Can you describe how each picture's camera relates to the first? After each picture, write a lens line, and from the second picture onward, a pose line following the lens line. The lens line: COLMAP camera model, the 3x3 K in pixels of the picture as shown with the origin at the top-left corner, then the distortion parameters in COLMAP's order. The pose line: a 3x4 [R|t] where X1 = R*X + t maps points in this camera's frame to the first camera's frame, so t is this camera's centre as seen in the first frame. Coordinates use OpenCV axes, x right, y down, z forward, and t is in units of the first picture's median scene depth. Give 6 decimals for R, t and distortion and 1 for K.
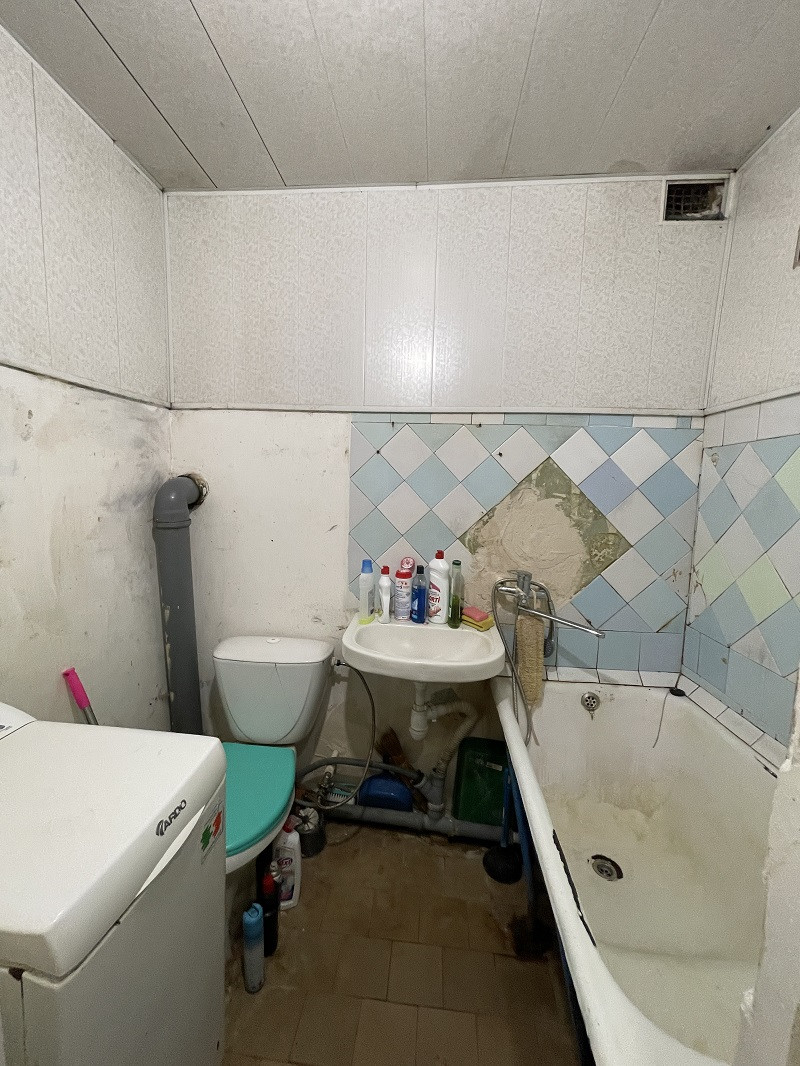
lens RADIAL K [[431.1, 0, 399.6], [0, 431.1, 525.6], [0, 0, 1]] dist [-0.010611, 0.001108]
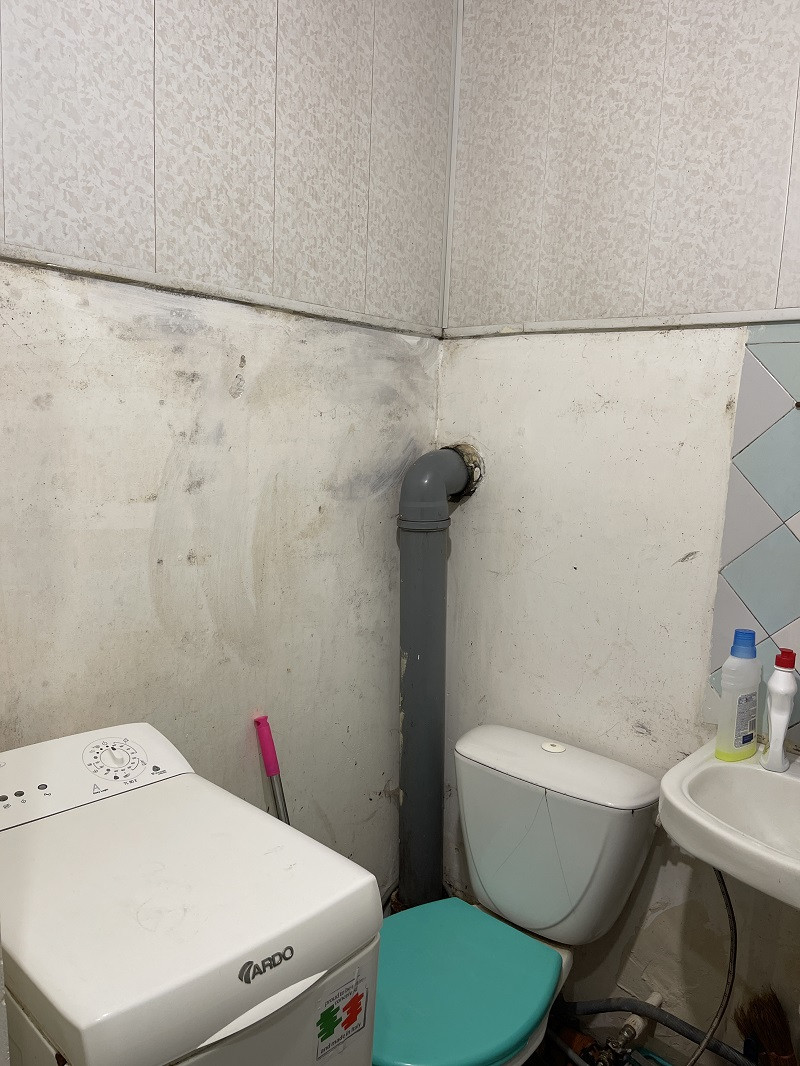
lens RADIAL K [[805.5, 0, 399.5], [0, 805.5, 539.9], [0, 0, 1]] dist [0.014000, -0.016535]
pose [[0.795558, 0.090322, -0.599107, 0.146946], [-0.087058, 0.995606, 0.034494, -0.018456], [0.599590, 0.024715, 0.799925, 0.042972]]
